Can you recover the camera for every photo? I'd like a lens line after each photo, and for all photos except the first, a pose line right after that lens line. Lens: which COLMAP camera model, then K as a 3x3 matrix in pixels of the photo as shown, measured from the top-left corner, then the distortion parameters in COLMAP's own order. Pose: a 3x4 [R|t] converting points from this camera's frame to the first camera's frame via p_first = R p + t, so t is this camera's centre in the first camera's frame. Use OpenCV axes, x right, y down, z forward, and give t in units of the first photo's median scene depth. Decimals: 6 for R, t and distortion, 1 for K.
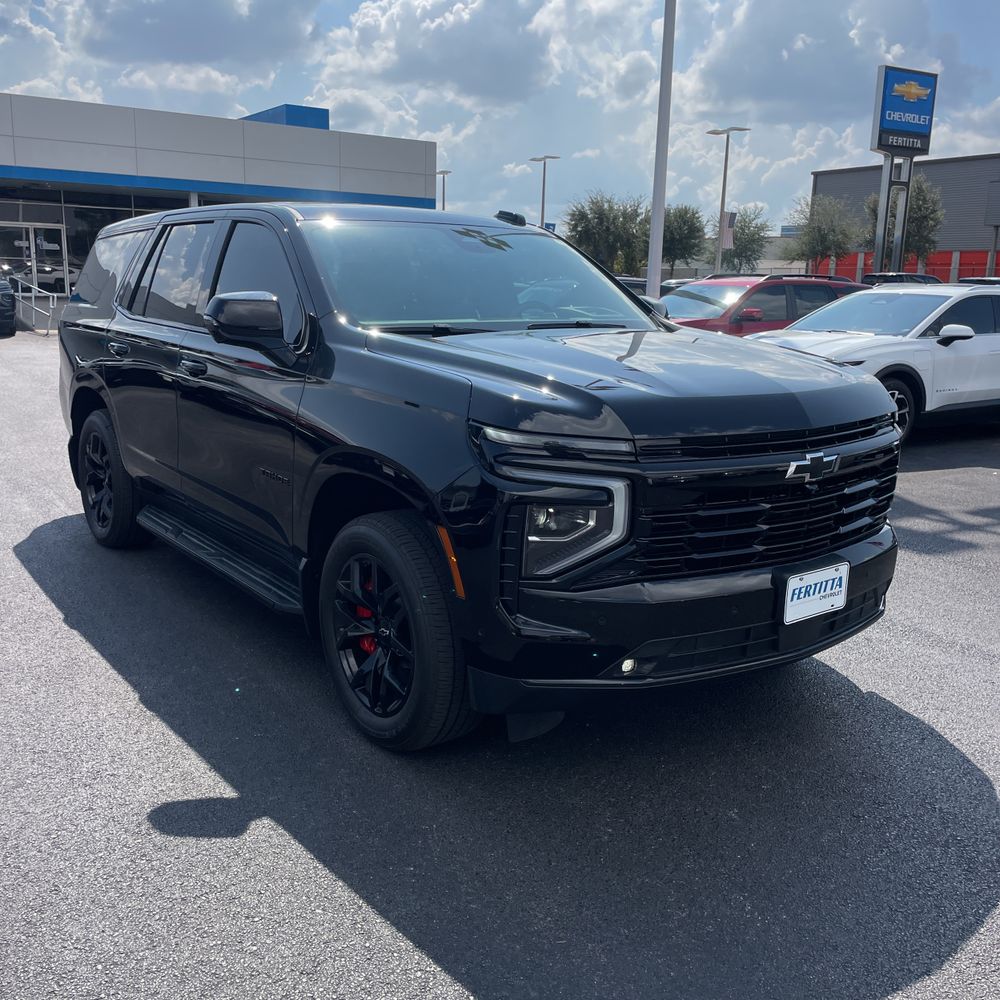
lens RADIAL K [[1041.1, 0, 471.9], [0, 1041.1, 497.9], [0, 0, 1]] dist [0.044959, -0.035144]
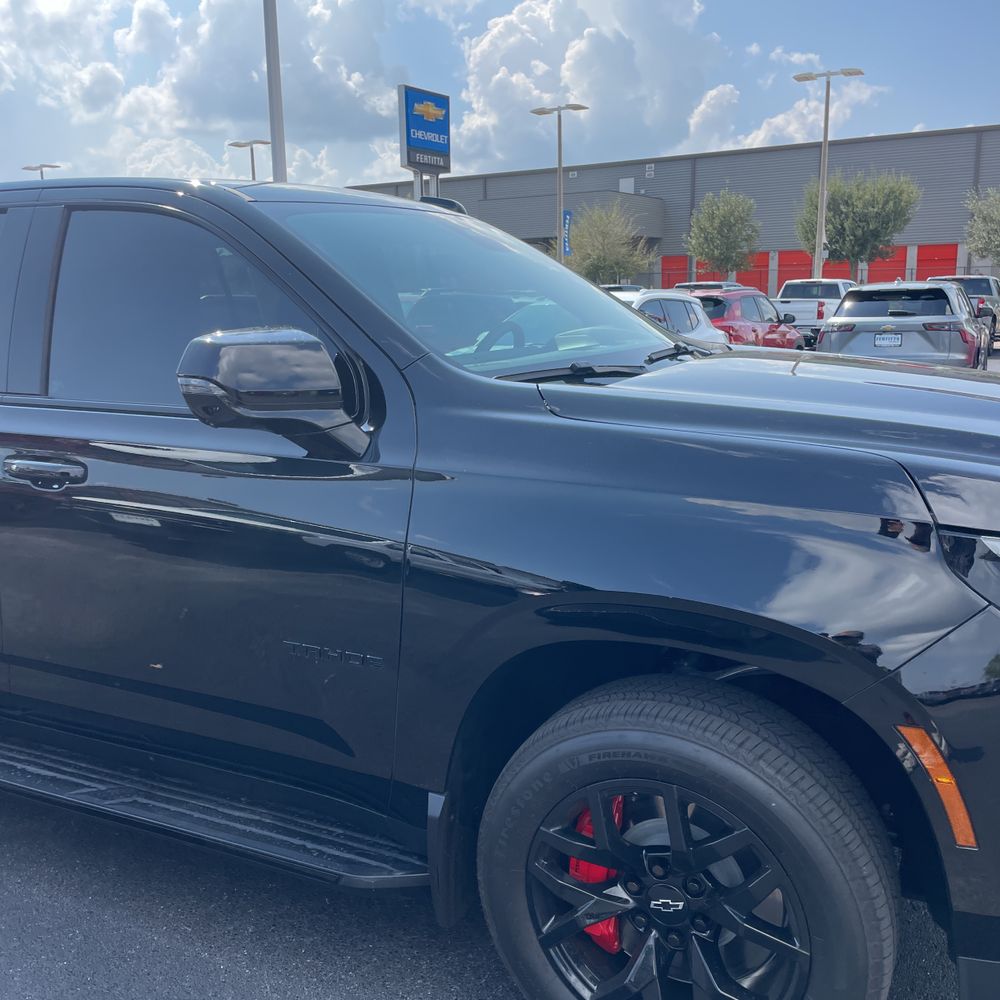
lens RADIAL K [[1012.0, 0, 472.0], [0, 1012.0, 499.2], [0, 0, 1]] dist [0.082451, -0.118246]
pose [[0.877560, -0.134563, 0.460198, -0.030293], [0.139014, 0.989990, 0.024388, -0.009126], [-0.458873, 0.042572, 0.887481, 0.038964]]
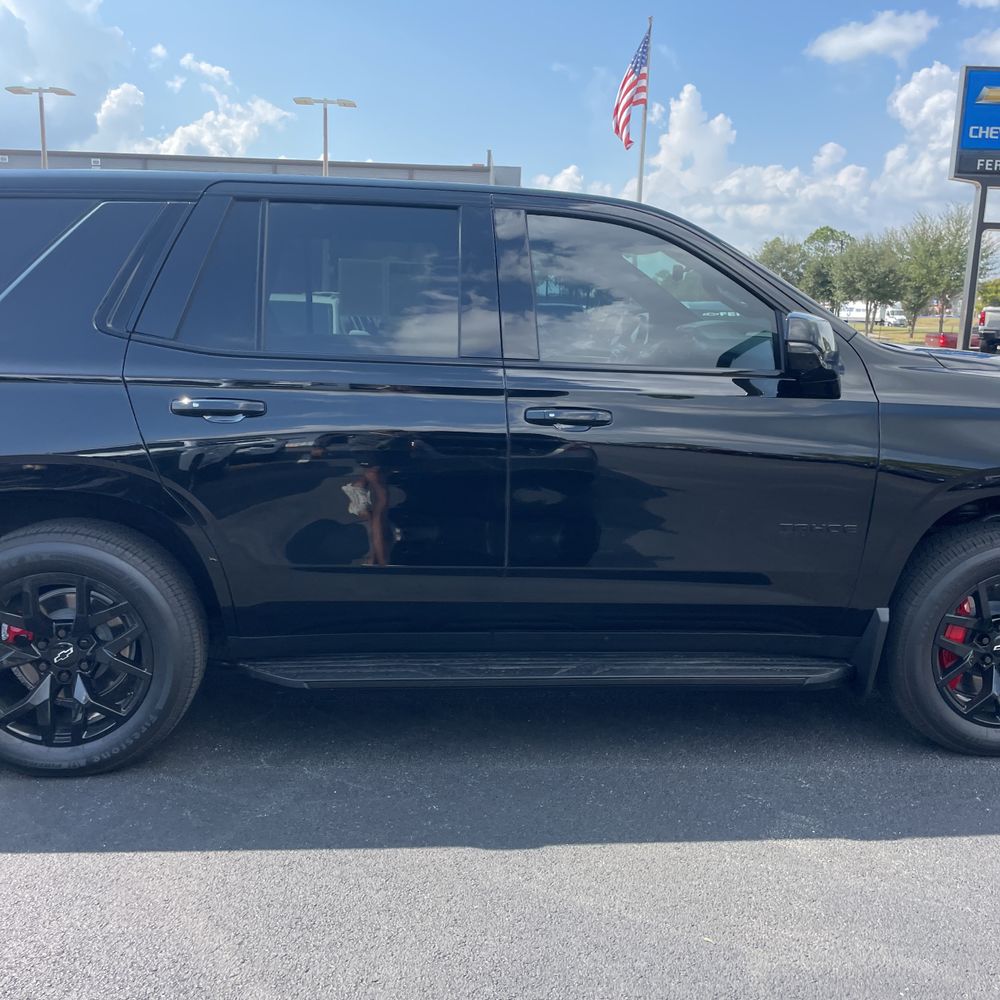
lens RADIAL K [[1020.7, 0, 491.8], [0, 1020.7, 500.8], [0, 0, 1]] dist [0.071467, -0.116530]
pose [[0.492894, -0.170882, 0.853144, -0.086062], [0.162078, 0.981395, 0.102932, -0.014532], [-0.854861, 0.087541, 0.511419, 0.065938]]
